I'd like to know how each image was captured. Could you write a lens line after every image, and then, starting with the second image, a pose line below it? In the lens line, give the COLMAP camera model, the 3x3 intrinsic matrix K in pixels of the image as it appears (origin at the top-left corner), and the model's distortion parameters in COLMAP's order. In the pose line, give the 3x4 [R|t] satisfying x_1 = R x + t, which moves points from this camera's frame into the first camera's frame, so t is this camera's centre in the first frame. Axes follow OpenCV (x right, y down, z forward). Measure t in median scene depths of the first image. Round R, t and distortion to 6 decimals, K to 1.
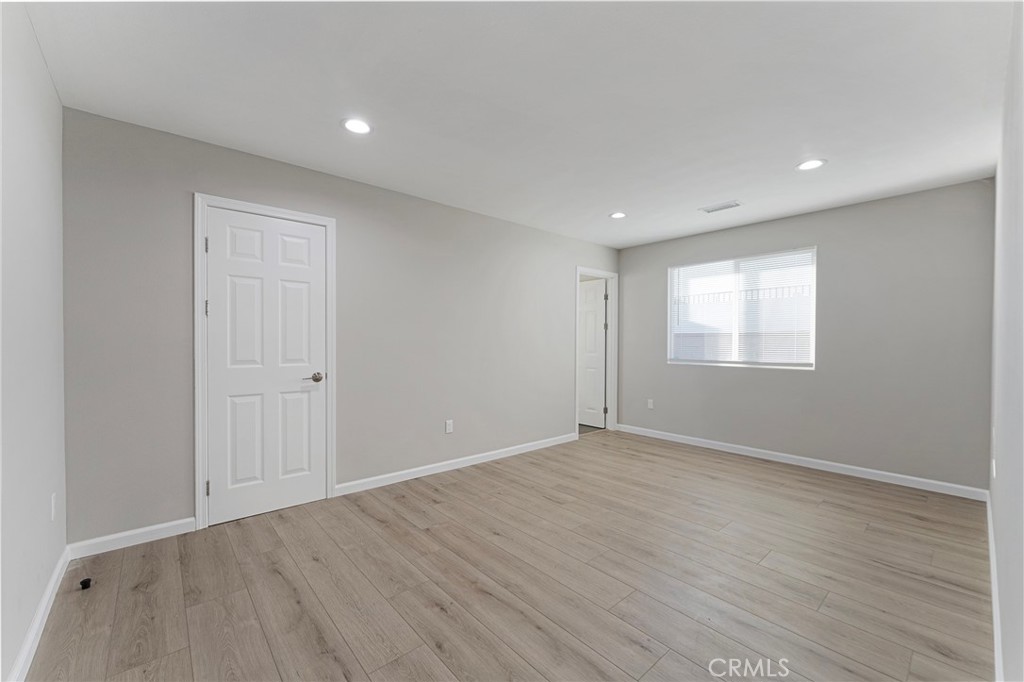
lens RADIAL K [[411.3, 0, 509.0], [0, 411.3, 338.6], [0, 0, 1]] dist [-0.001144, 0.000247]
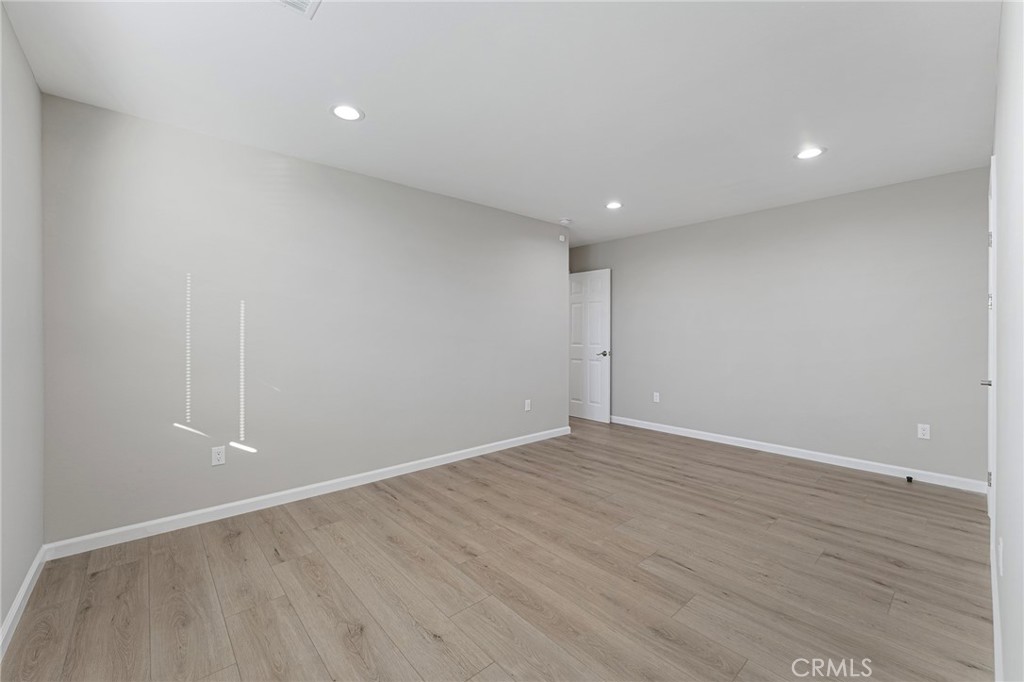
lens RADIAL K [[411.3, 0, 512.0], [0, 411.3, 339.9], [0, 0, 1]] dist [-0.001144, 0.000247]
pose [[-0.999957, -0.005712, -0.007339, 0.469412], [-0.005784, 0.999935, 0.009782, 0.016497], [0.007282, 0.009824, -0.999925, 2.055364]]
